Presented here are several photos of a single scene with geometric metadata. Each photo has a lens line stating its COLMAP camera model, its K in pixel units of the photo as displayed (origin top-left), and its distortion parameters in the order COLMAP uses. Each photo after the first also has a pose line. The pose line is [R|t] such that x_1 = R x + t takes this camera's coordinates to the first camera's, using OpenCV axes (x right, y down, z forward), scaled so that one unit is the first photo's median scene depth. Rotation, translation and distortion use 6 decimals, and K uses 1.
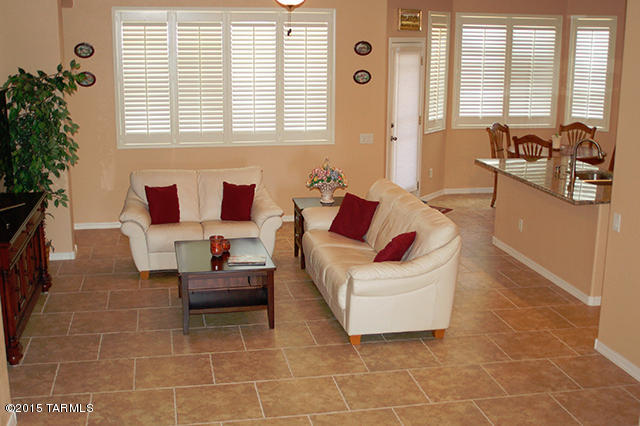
lens RADIAL K [[899.7, 0, 315.0], [0, 899.7, 209.4], [0, 0, 1]] dist [-0.060424, 0.000000]
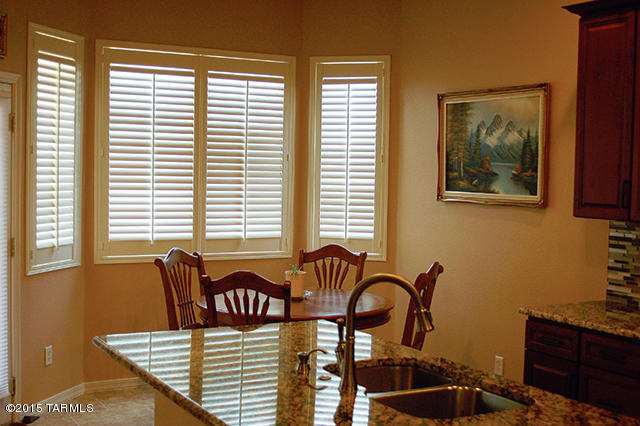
lens RADIAL K [[857.4, 0, 320.1], [0, 857.4, 212.8], [0, 0, 1]] dist [-0.090518, 0.000000]
pose [[0.955495, -0.009129, 0.294865, 0.134196], [0.055004, 0.987507, -0.147665, -0.040826], [-0.289833, 0.157312, 0.944060, 0.508305]]
